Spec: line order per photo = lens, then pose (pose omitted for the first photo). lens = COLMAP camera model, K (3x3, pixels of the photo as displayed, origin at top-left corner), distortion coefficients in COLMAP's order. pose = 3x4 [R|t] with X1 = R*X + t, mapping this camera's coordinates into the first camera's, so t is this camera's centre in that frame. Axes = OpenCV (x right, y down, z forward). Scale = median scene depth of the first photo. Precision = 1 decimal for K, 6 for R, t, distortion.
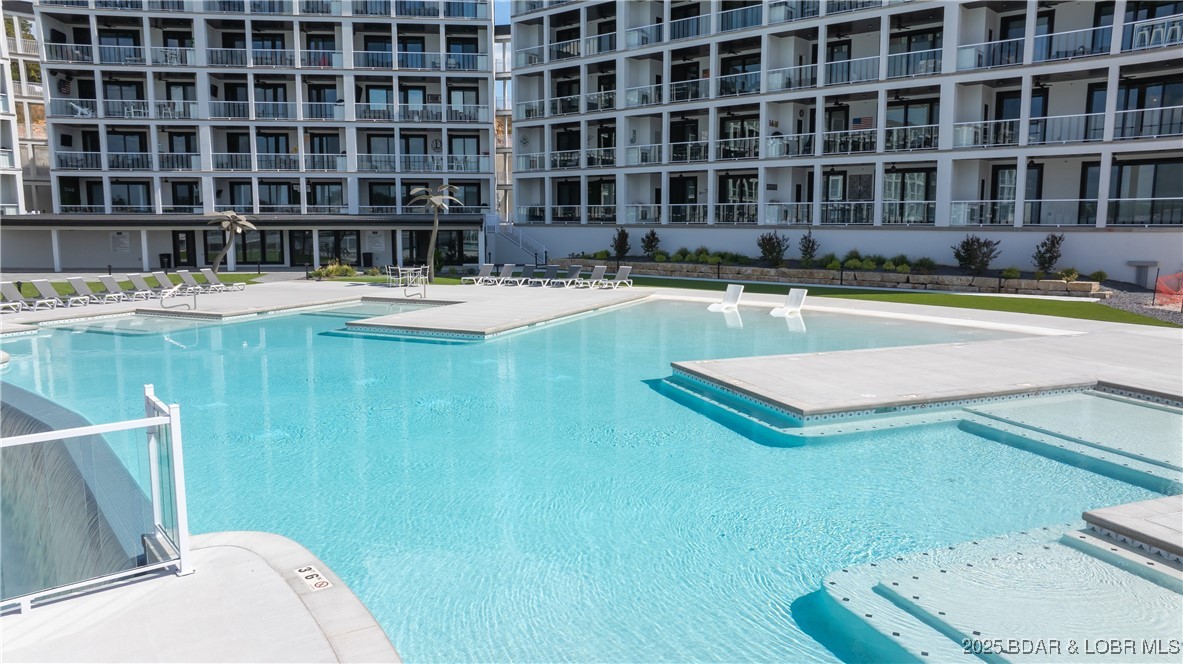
lens RADIAL K [[826.1, 0, 590.0], [0, 826.1, 331.9], [0, 0, 1]] dist [-0.022407, 0.023742]
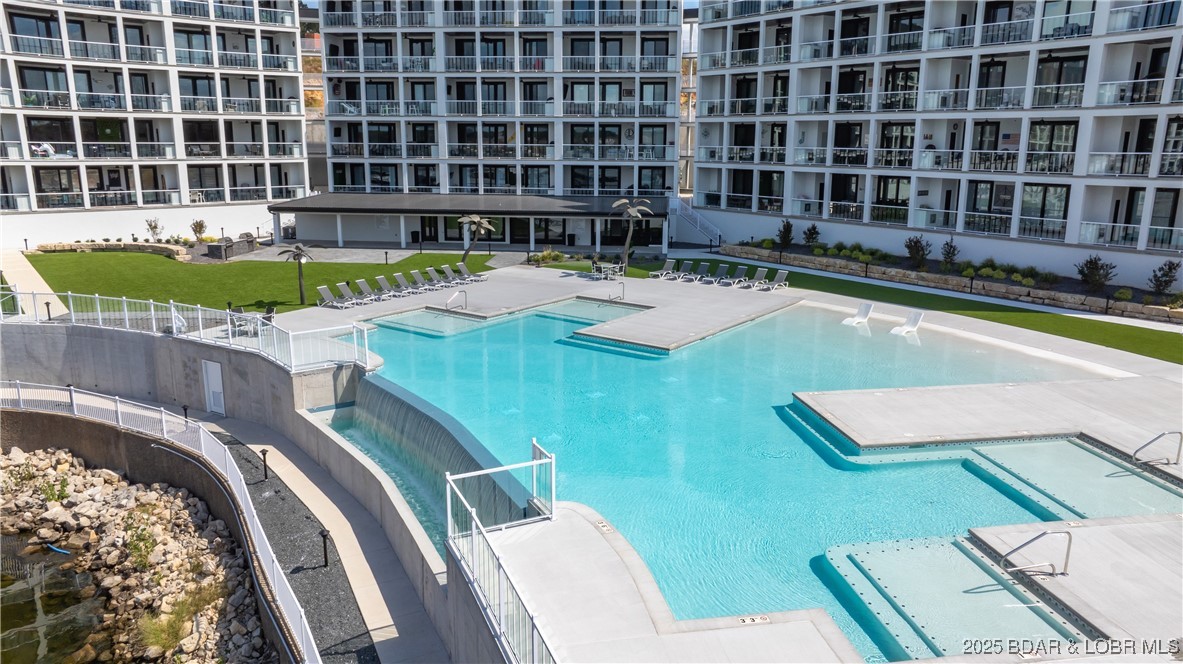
lens RADIAL K [[826.1, 0, 590.0], [0, 826.1, 333.1], [0, 0, 1]] dist [-0.022407, 0.023742]
pose [[0.977557, 0.051251, -0.204340, 0.013440], [-0.031393, 0.994565, 0.099271, -0.077200], [0.208317, -0.090628, 0.973853, -0.201018]]
